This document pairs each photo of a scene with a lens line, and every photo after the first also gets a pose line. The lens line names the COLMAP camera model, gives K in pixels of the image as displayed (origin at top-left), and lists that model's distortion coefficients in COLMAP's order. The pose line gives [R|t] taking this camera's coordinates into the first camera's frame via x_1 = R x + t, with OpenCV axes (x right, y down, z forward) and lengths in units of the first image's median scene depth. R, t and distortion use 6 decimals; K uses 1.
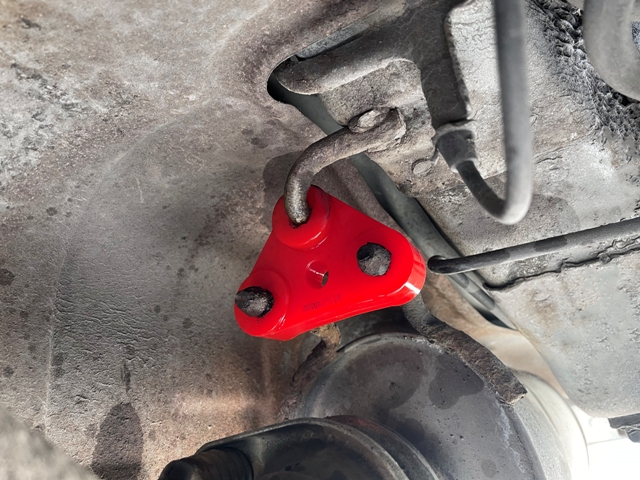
lens RADIAL K [[399.0, 0, 320.0], [0, 399.0, 240.0], [0, 0, 1]] dist [-0.001057, -0.003573]
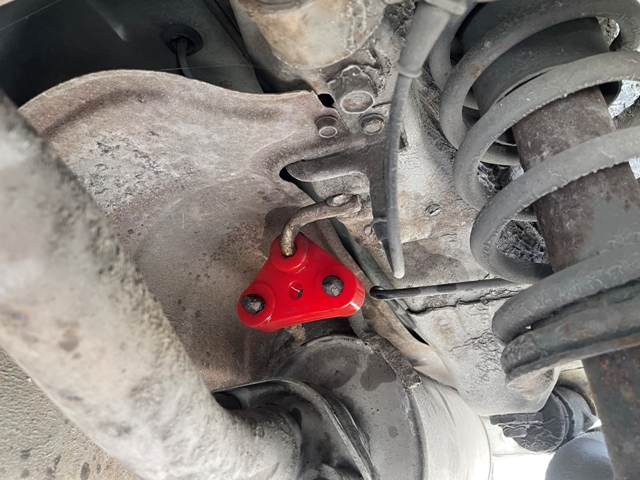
lens RADIAL K [[399.0, 0, 320.0], [0, 399.0, 240.0], [0, 0, 1]] dist [-0.001057, -0.003573]
pose [[0.990672, 0.120005, 0.064558, -0.033477], [-0.117998, 0.992429, -0.034068, -0.062870], [-0.068158, 0.026132, 0.997332, -0.513515]]
